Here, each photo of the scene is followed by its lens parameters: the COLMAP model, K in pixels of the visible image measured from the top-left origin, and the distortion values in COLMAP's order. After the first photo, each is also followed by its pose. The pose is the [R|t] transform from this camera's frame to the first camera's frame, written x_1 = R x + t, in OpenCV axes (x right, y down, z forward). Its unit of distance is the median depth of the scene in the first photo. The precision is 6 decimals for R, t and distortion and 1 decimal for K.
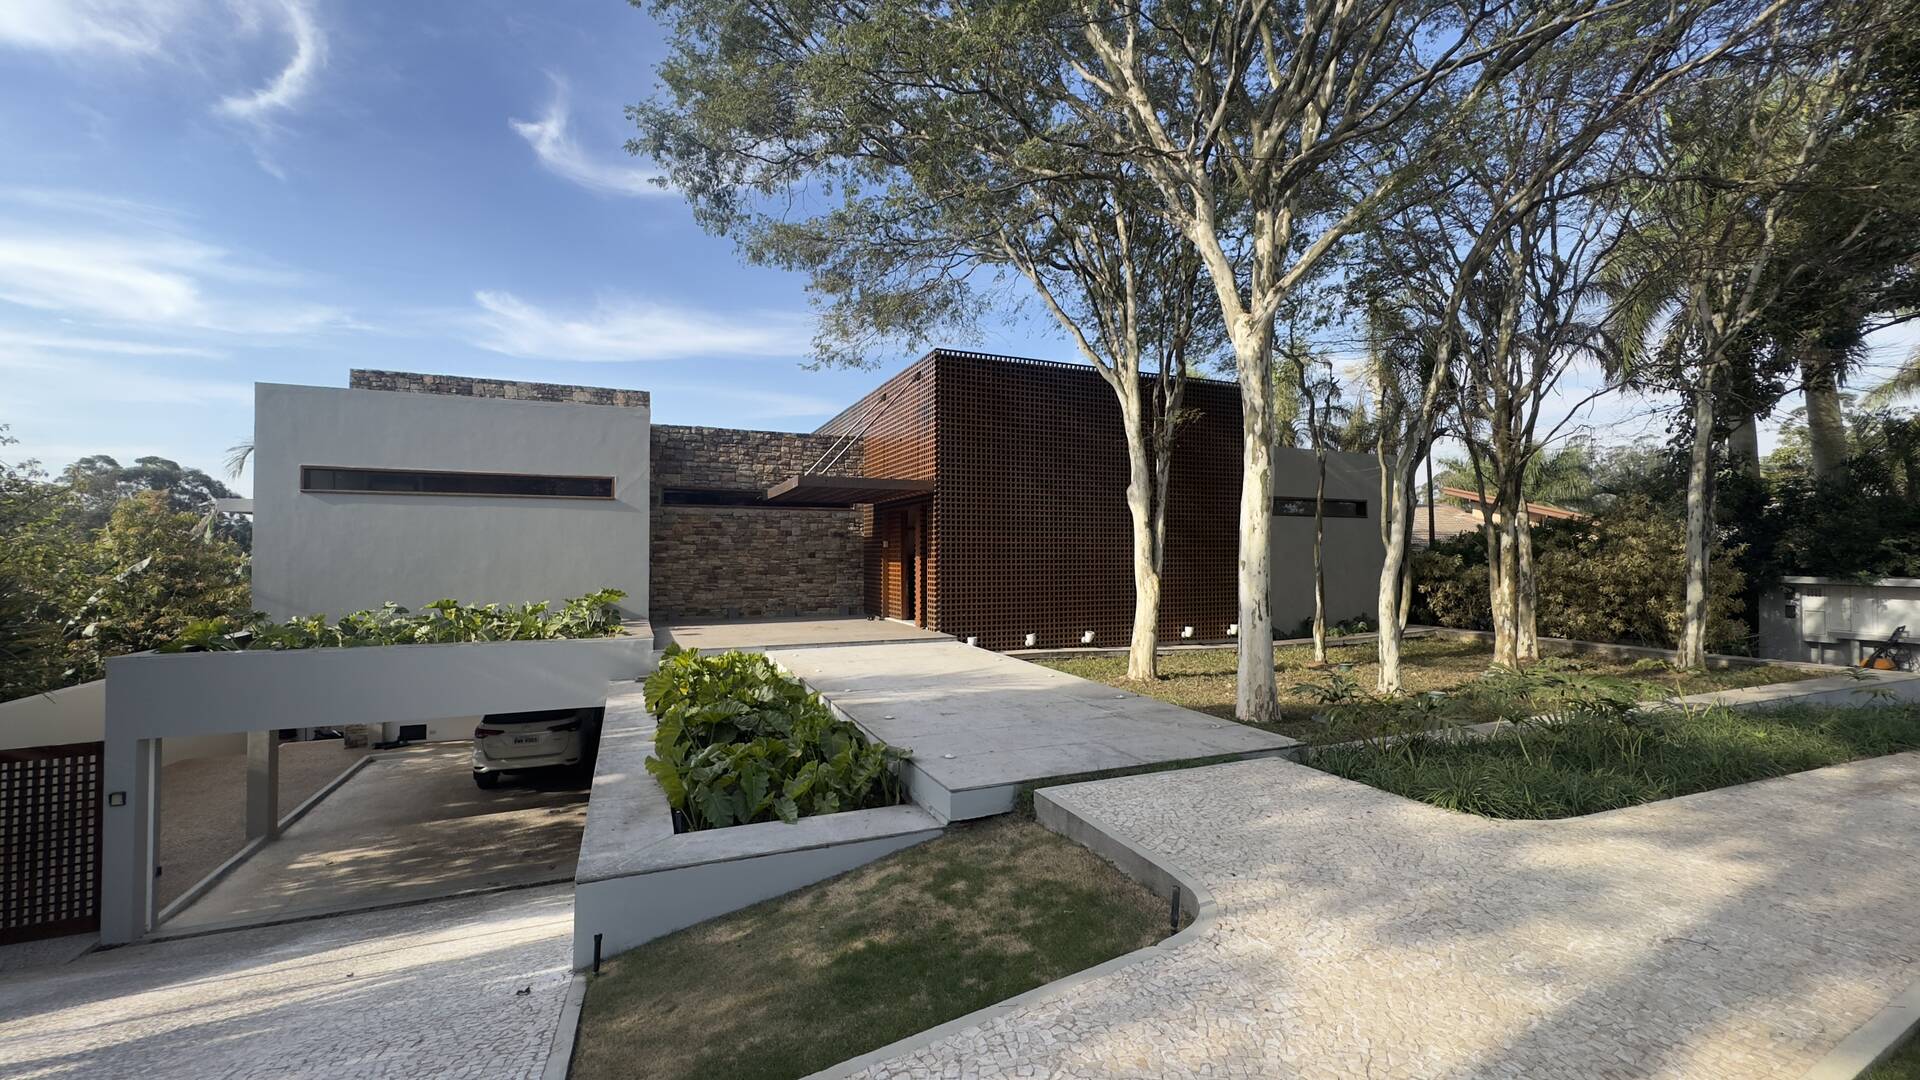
lens RADIAL K [[769.0, 0, 972.5], [0, 769.0, 540.4], [0, 0, 1]] dist [-0.003261, -0.000041]
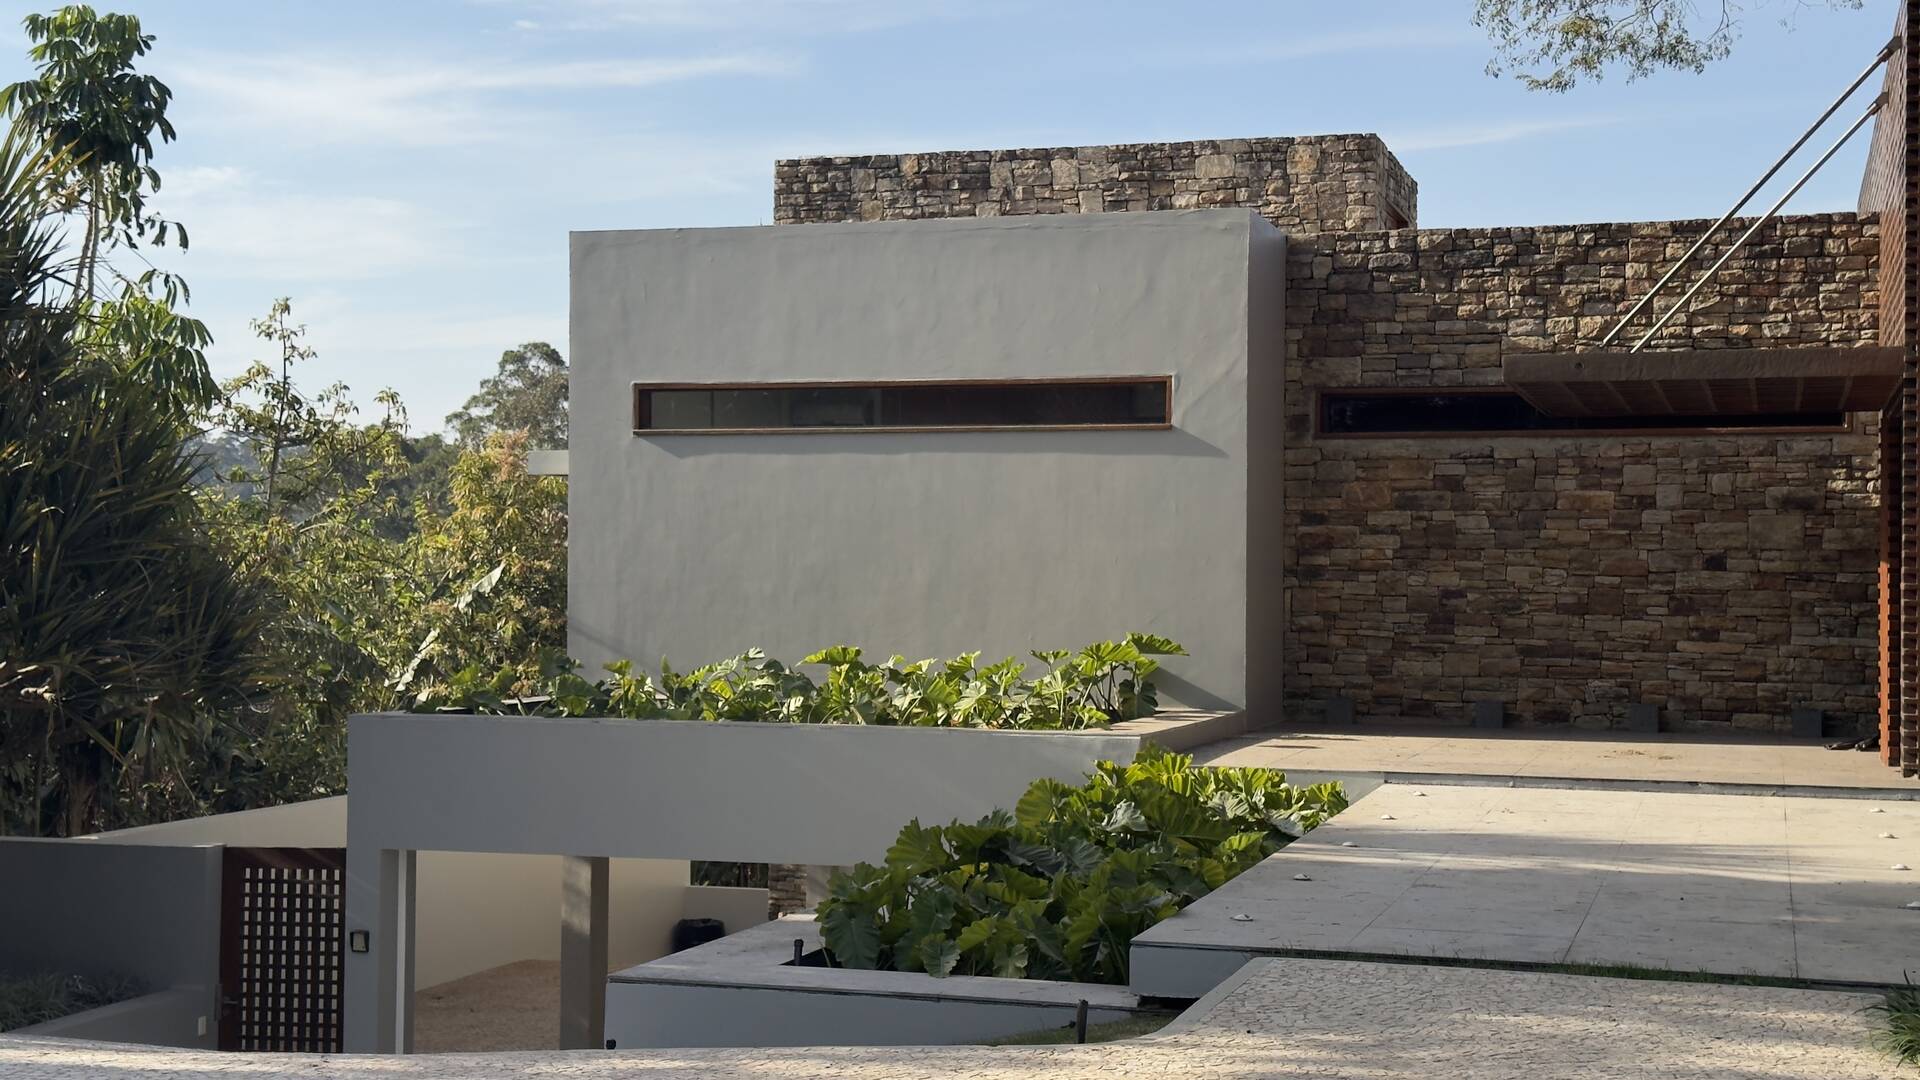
lens RADIAL K [[2670.4, 0, 955.9], [0, 2670.4, 549.1], [0, 0, 1]] dist [0.136628, 0.000000]
pose [[0.764159, -0.000490, -0.645028, 0.339580], [0.004834, 0.999976, 0.004966, 0.005229], [0.645010, -0.006913, 0.764143, -0.183316]]
